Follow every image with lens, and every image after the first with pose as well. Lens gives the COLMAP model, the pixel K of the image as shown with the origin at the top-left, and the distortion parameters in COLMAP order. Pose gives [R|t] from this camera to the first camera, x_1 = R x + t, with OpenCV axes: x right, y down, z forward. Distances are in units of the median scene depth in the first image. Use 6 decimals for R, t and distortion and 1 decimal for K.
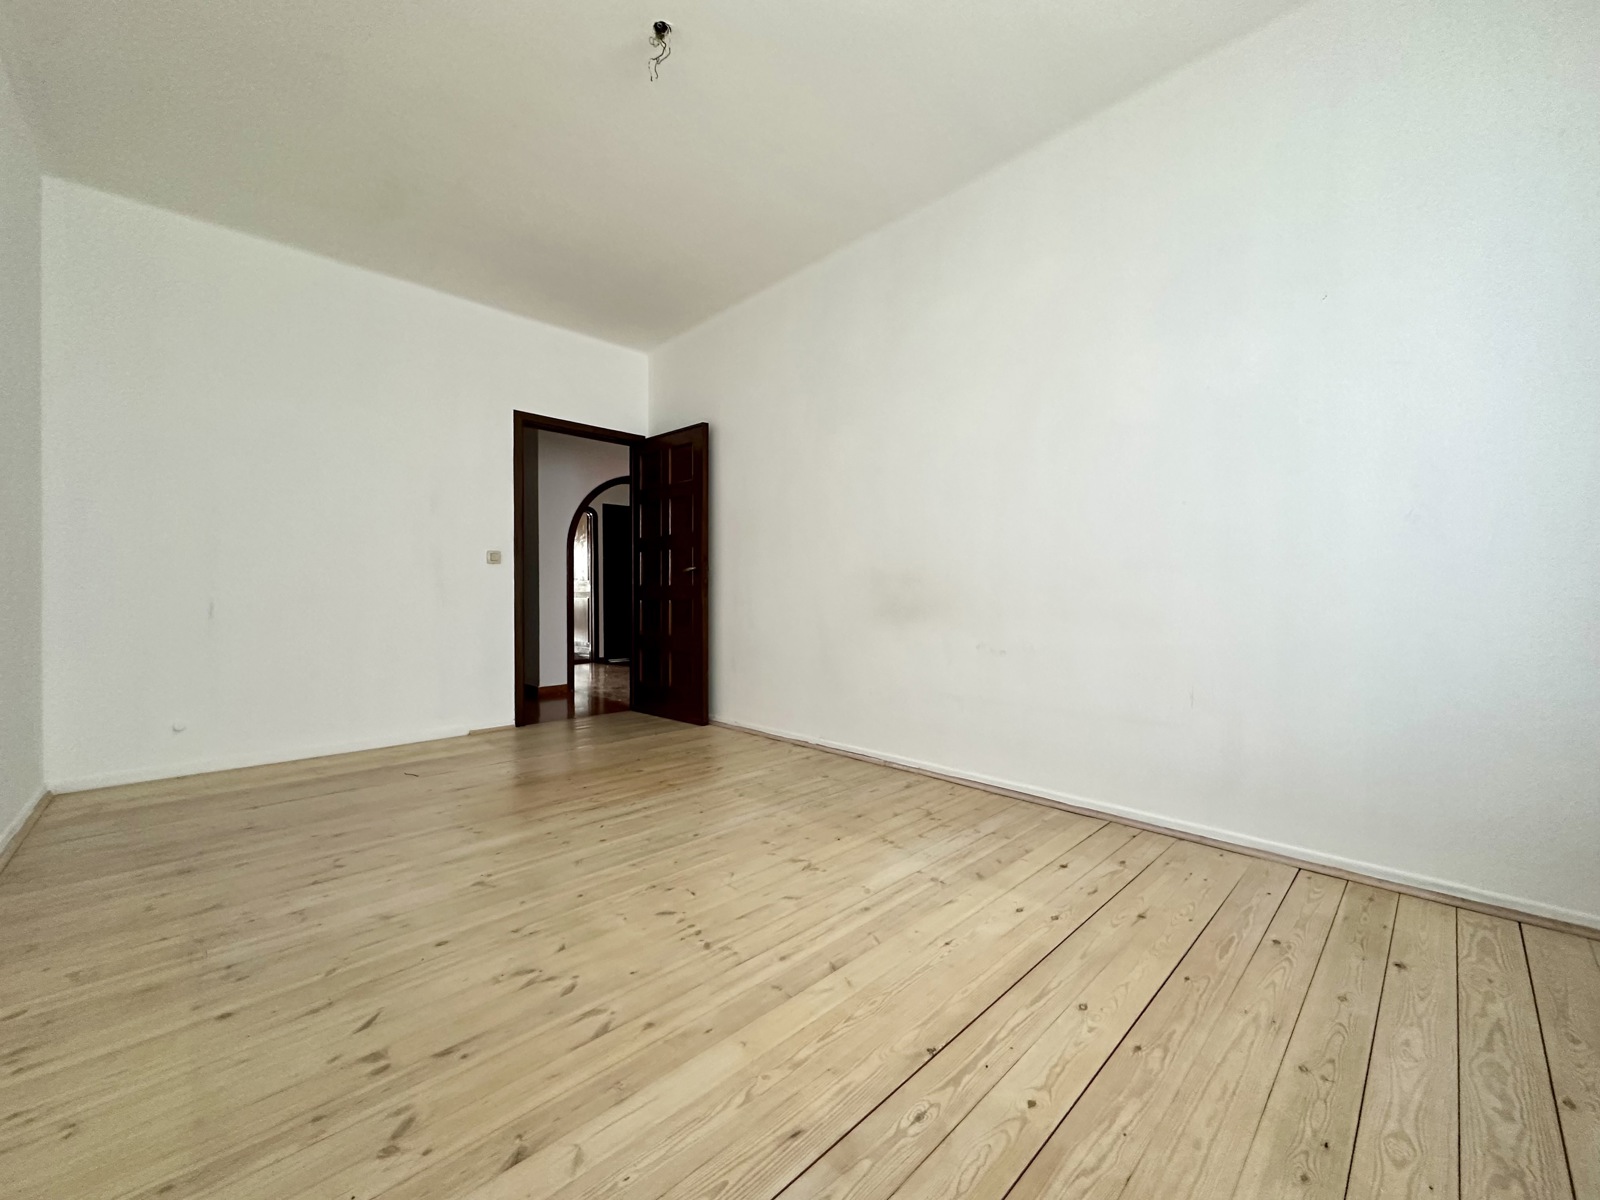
lens RADIAL K [[638.6, 0, 803.0], [0, 638.6, 594.4], [0, 0, 1]] dist [-0.001387, -0.000118]
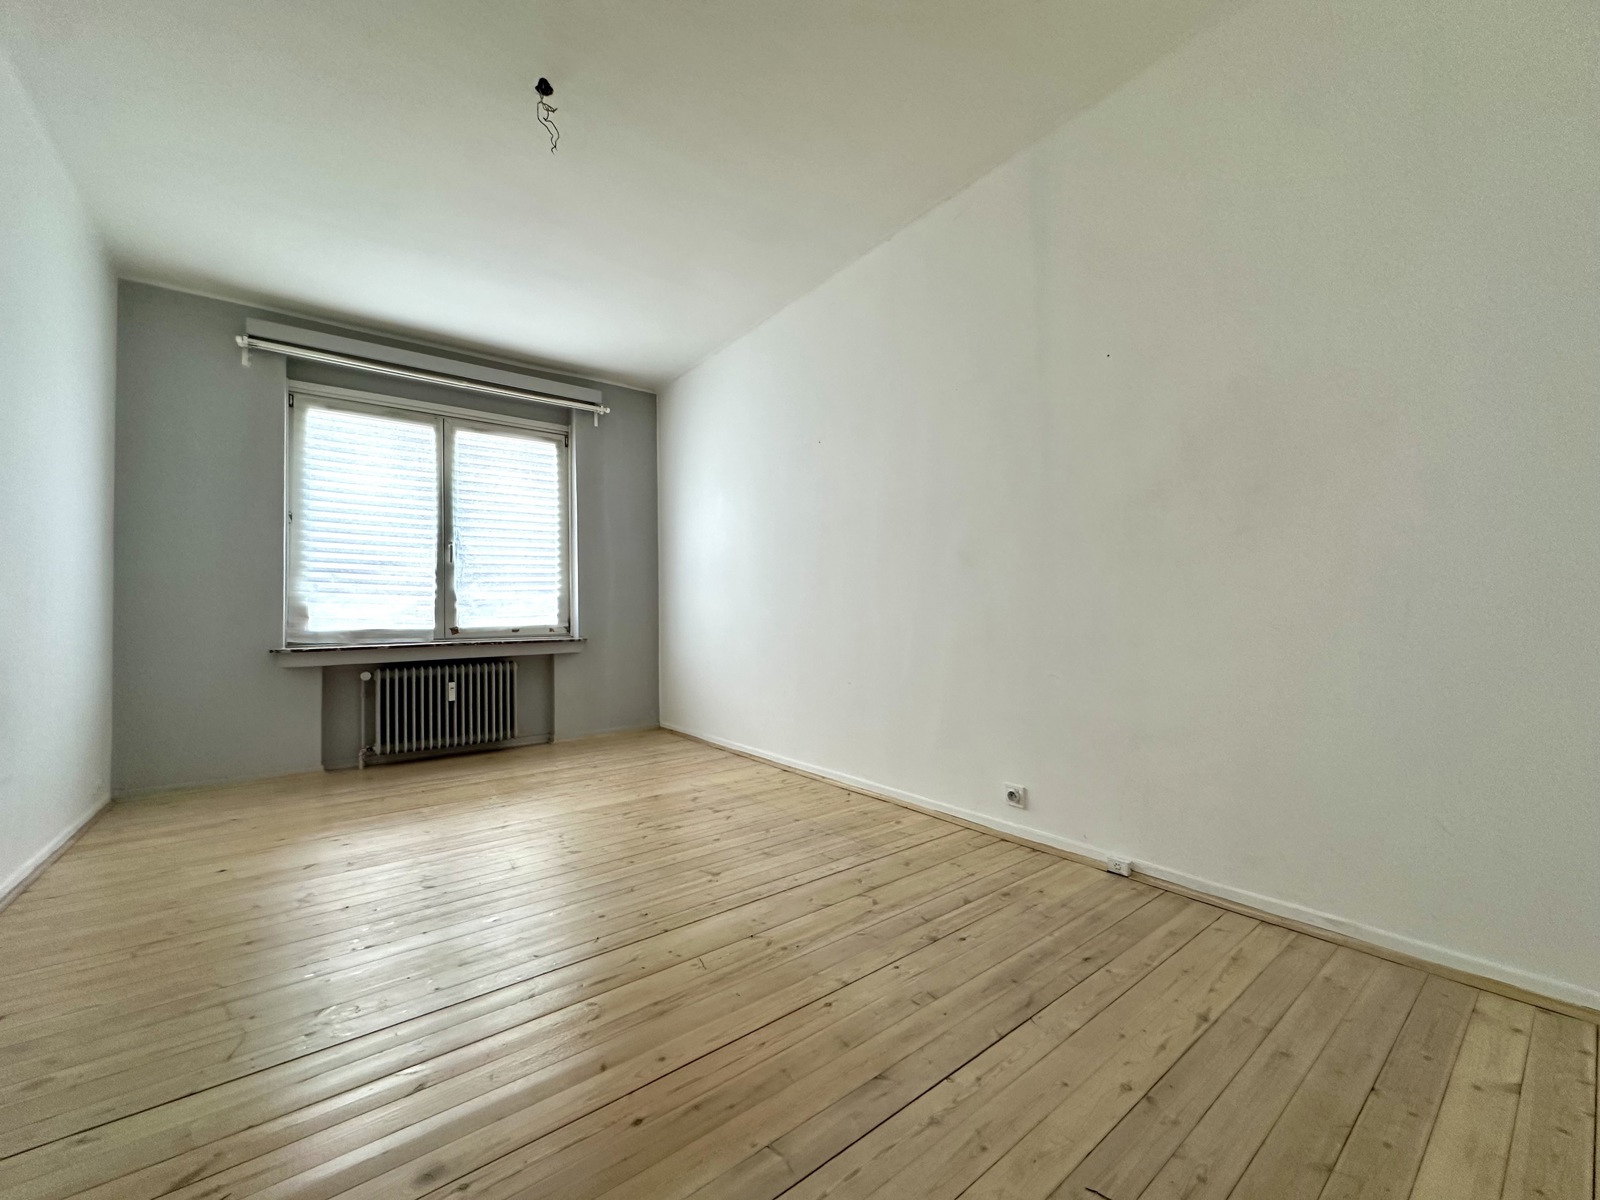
lens RADIAL K [[638.6, 0, 801.0], [0, 638.6, 605.9], [0, 0, 1]] dist [-0.001387, -0.000118]
pose [[-0.994328, 0.012828, 0.105576, -0.997264], [0.011669, 0.999865, -0.011580, -0.024823], [-0.105711, -0.010282, -0.994344, 2.702601]]
